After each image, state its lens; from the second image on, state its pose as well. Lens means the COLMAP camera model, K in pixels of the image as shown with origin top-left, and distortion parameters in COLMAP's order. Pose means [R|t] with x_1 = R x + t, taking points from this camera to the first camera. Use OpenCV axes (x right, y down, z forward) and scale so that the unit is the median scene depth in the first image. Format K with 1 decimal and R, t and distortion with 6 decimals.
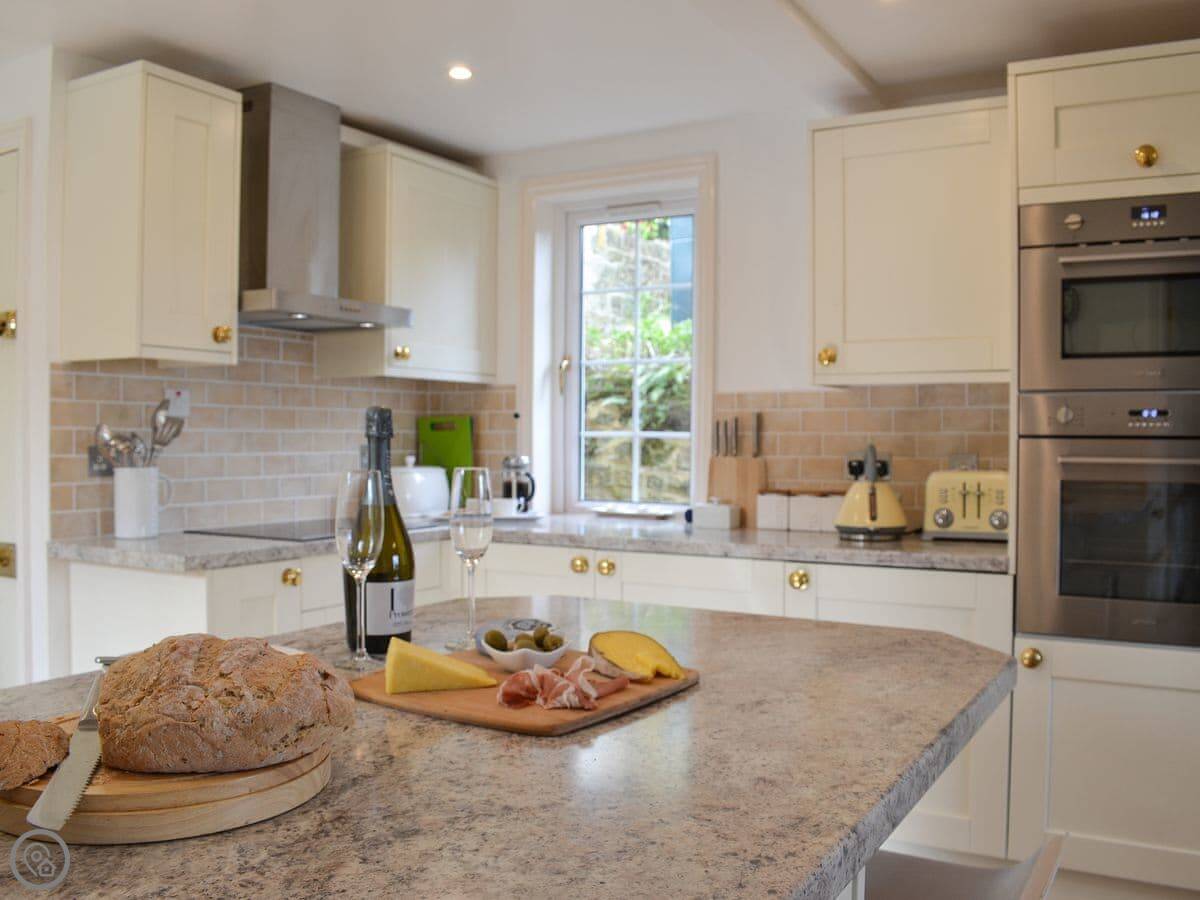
lens RADIAL K [[1091.6, 0, 602.1], [0, 1091.6, 430.1], [0, 0, 1]] dist [-0.011266, -0.011201]
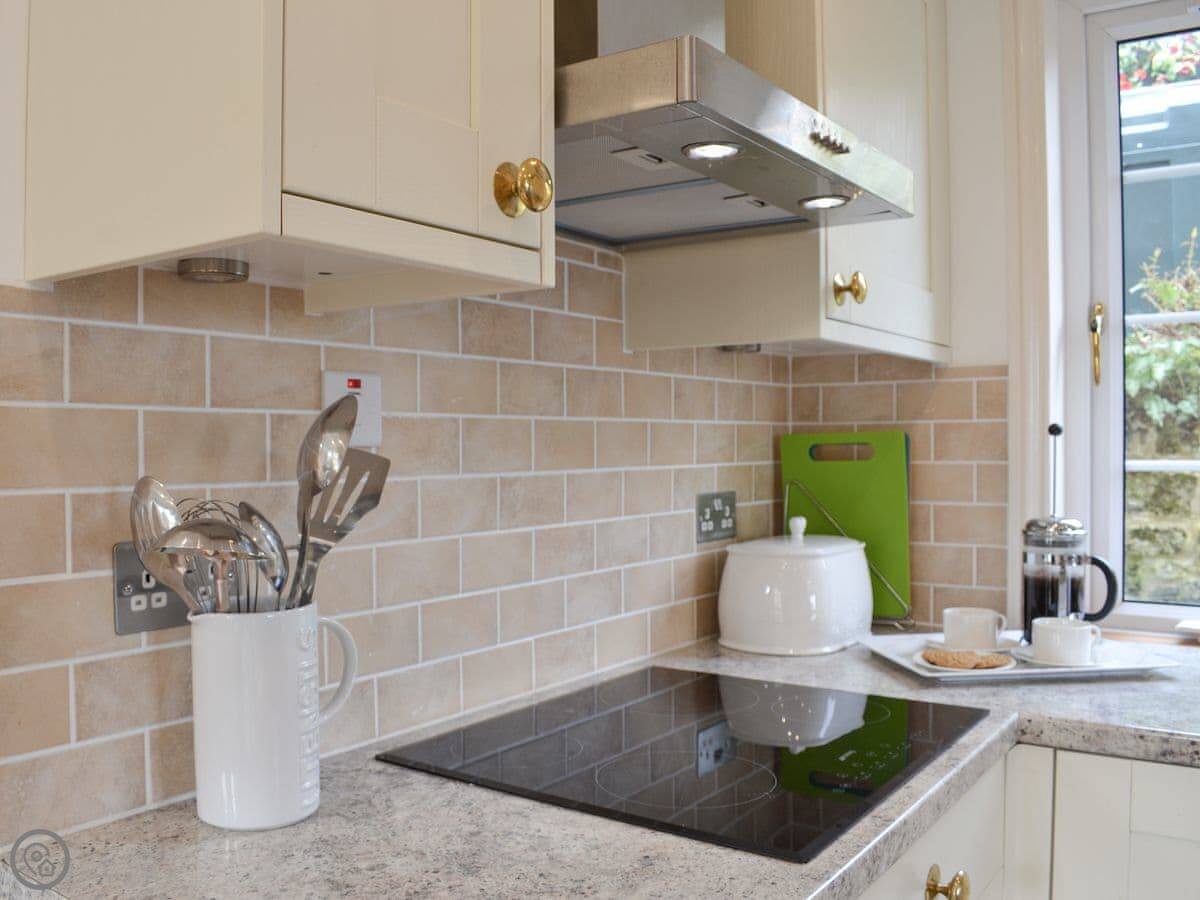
lens RADIAL K [[1096.0, 0, 600.0], [0, 1096.0, 450.0], [0, 0, 1]] dist [-0.049335, -0.006523]
pose [[0.997502, -0.010775, -0.069815, -0.264123], [0.011553, 0.999876, 0.010747, -0.013246], [0.069690, -0.011526, 0.997502, 0.597619]]
